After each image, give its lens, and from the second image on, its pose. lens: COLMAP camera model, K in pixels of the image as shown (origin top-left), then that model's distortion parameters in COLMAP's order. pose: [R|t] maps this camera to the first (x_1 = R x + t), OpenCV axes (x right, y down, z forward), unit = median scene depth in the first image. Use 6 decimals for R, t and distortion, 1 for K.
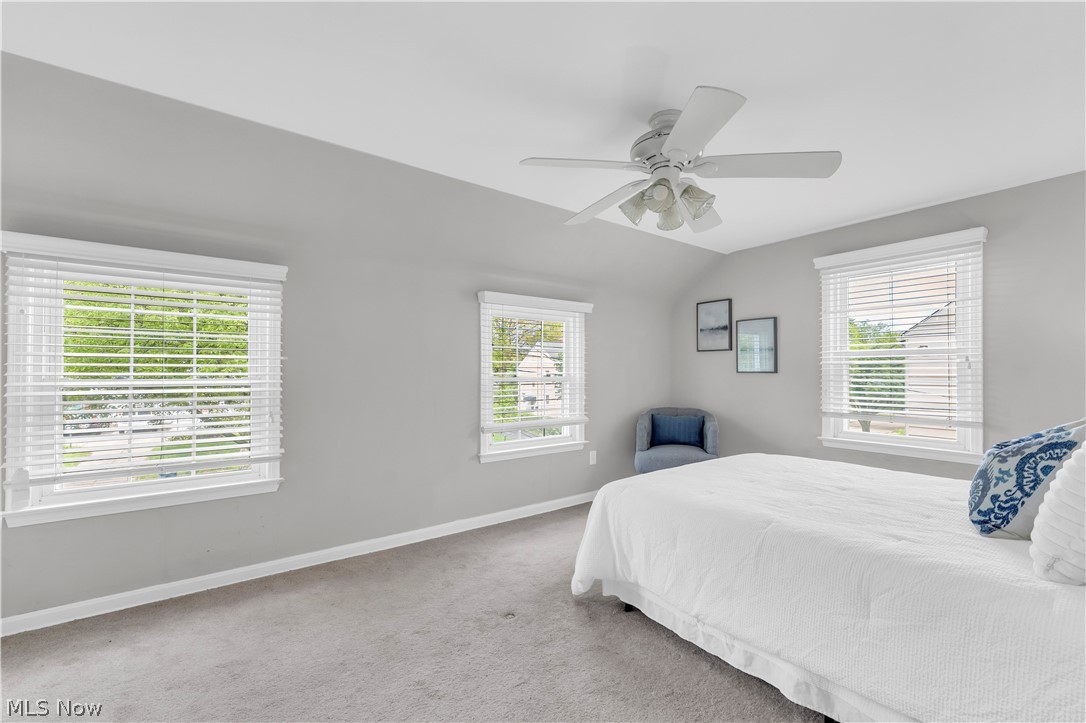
lens RADIAL K [[440.8, 0, 543.0], [0, 440.8, 361.5], [0, 0, 1]] dist [0.000803, 0.000086]
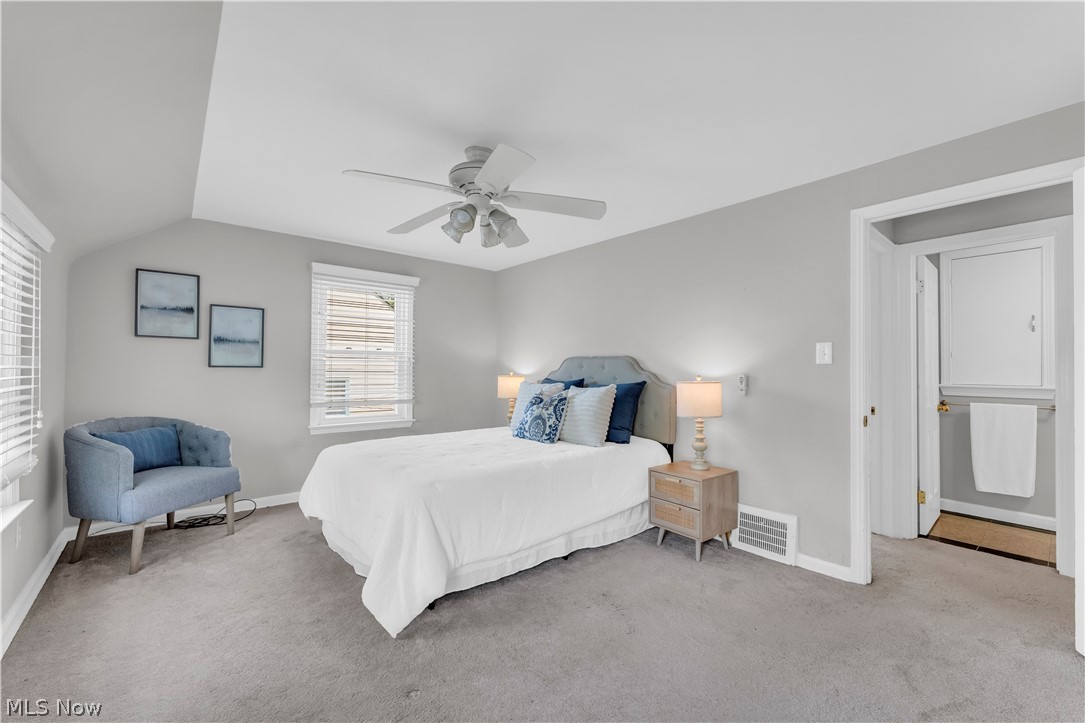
lens RADIAL K [[440.6, 0, 542.5], [0, 440.6, 361.5], [0, 0, 1]] dist [-0.000251, -0.000437]
pose [[-0.044361, 0.008750, 0.998977, -0.540648], [-0.032302, 0.999426, -0.010189, 0.004543], [-0.998493, -0.032721, -0.044053, 0.531104]]
